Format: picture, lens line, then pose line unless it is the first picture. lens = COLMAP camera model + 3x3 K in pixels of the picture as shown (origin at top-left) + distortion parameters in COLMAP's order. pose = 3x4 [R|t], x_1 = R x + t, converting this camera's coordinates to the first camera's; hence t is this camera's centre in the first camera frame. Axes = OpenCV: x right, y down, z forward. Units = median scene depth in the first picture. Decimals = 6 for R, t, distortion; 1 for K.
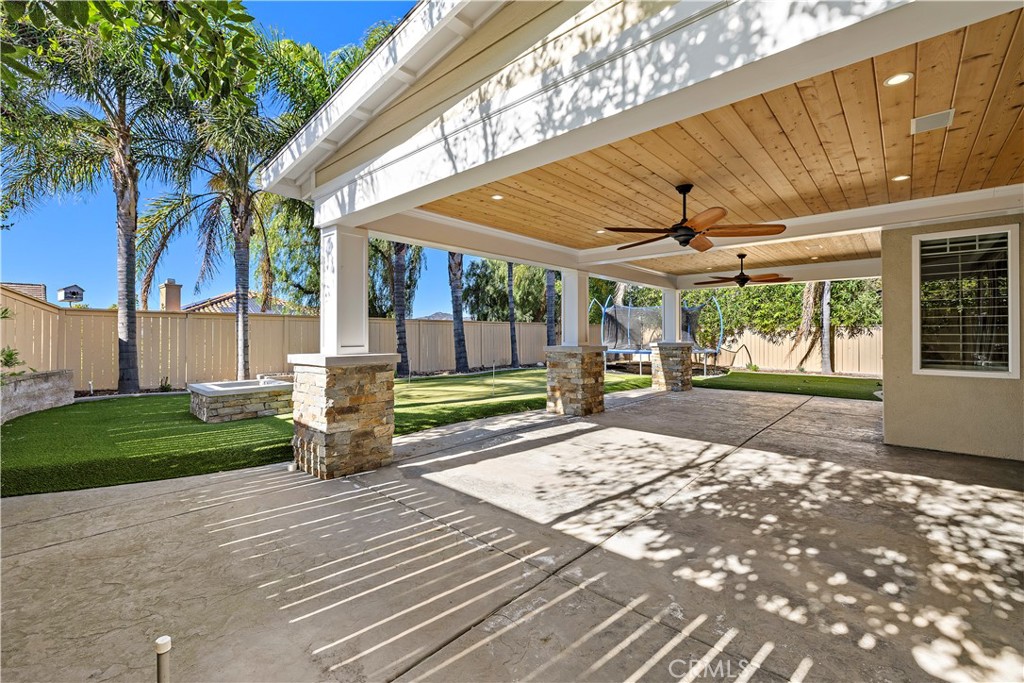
lens RADIAL K [[433.3, 0, 514.2], [0, 433.3, 331.0], [0, 0, 1]] dist [0.000134, 0.000170]
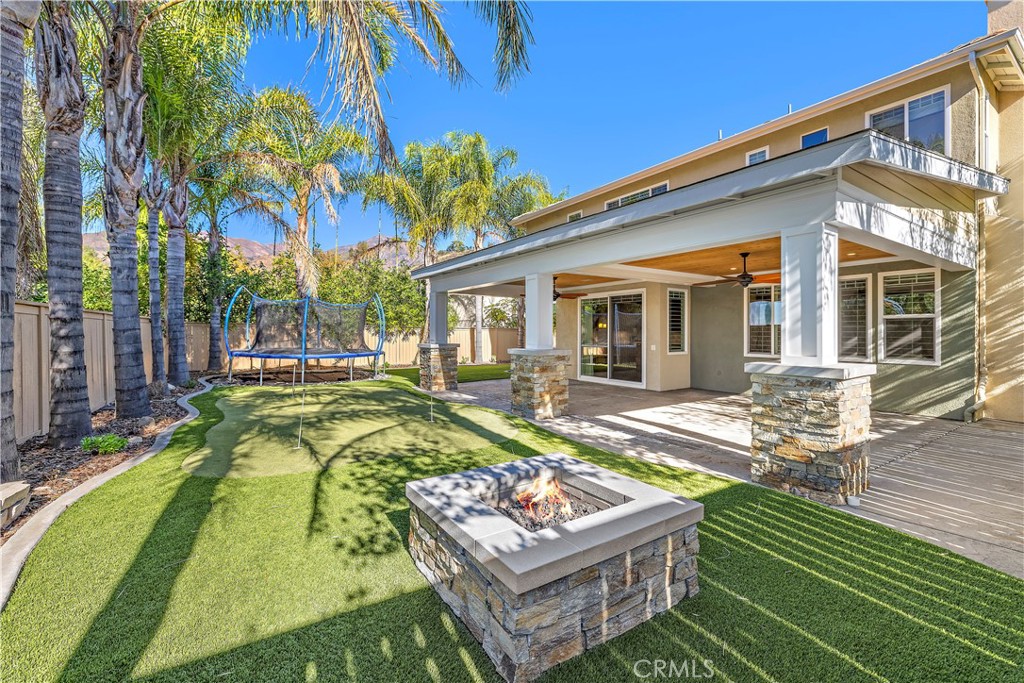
lens RADIAL K [[433.3, 0, 514.2], [0, 433.3, 331.0], [0, 0, 1]] dist [0.000134, 0.000170]
pose [[0.241152, 0.000363, 0.970487, -0.810830], [-0.007596, 0.999970, 0.001513, -0.007418], [-0.970458, -0.007737, 0.241147, 0.782742]]
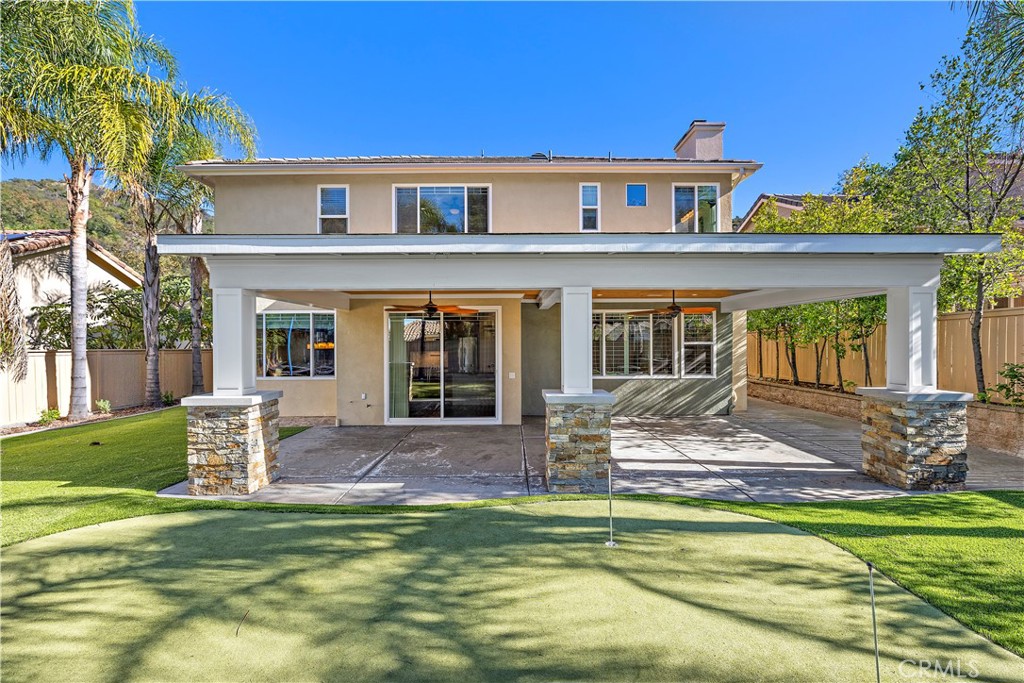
lens RADIAL K [[474.8, 0, 512.3], [0, 474.8, 346.6], [0, 0, 1]] dist [-0.007164, -0.000086]
pose [[-0.669636, -0.006705, 0.742660, -0.356600], [-0.001681, 0.999970, 0.007513, -0.044330], [-0.742688, 0.003783, -0.669627, 1.538215]]
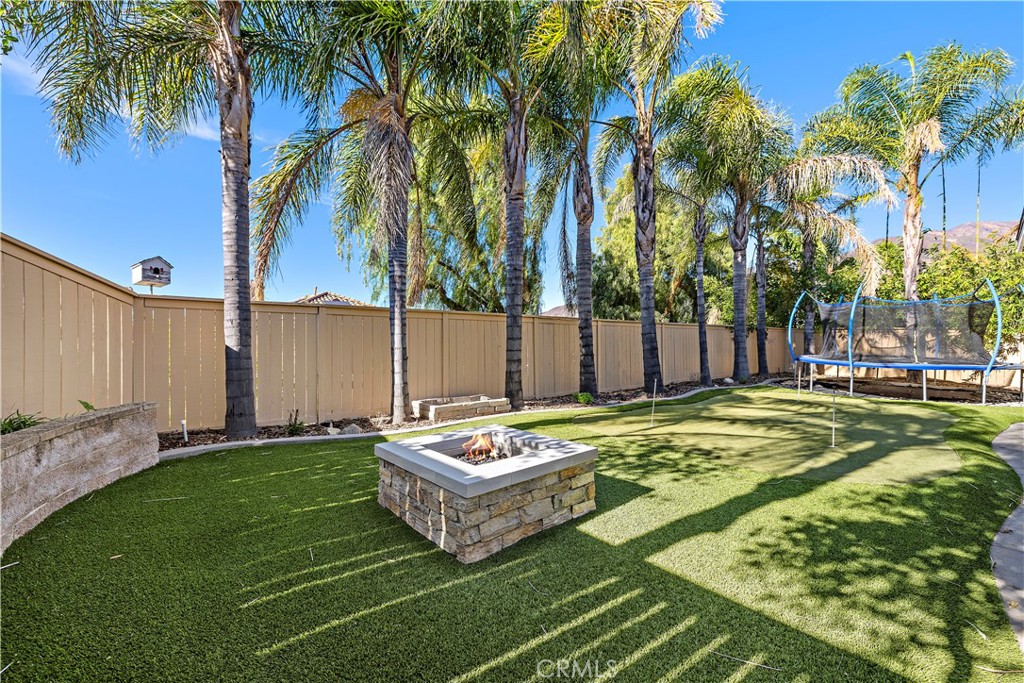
lens RADIAL K [[431.6, 0, 515.9], [0, 431.6, 342.4], [0, 0, 1]] dist [0.000854, 0.000144]
pose [[0.994383, 0.001144, -0.105836, -0.452241], [0.000314, 0.999905, 0.013756, 0.003665], [0.105841, -0.013712, 0.994288, 0.450928]]
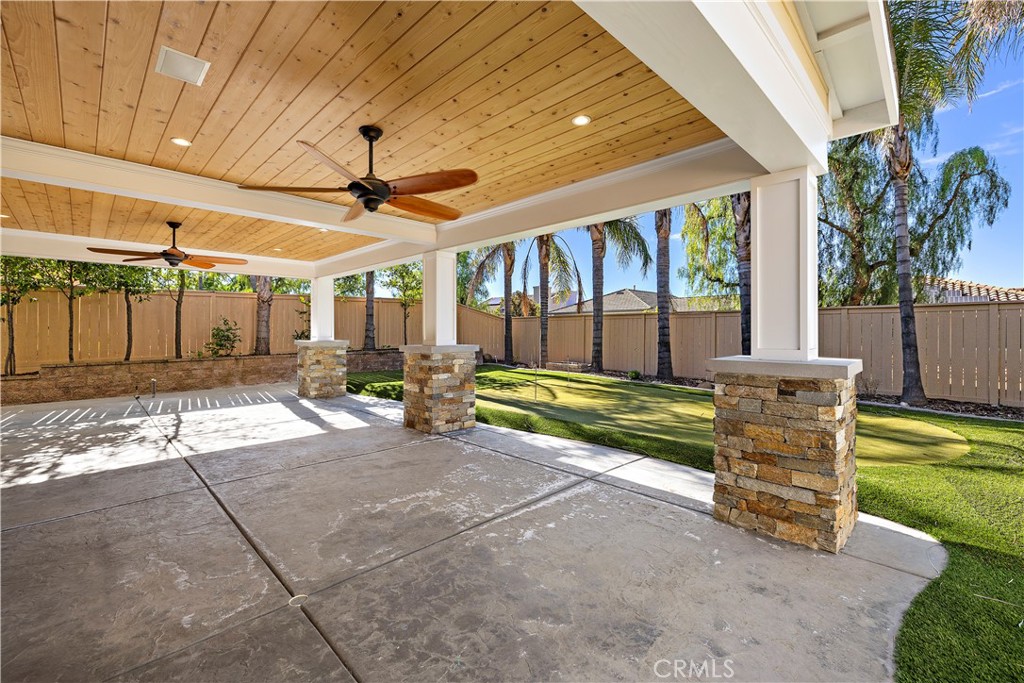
lens RADIAL K [[433.3, 0, 514.2], [0, 433.3, 331.0], [0, 0, 1]] dist [0.000134, 0.000170]
pose [[-0.051930, -0.002462, -0.998648, 0.905360], [0.007071, 0.999971, -0.002833, 0.010509], [0.998626, -0.007209, -0.051911, 1.136263]]
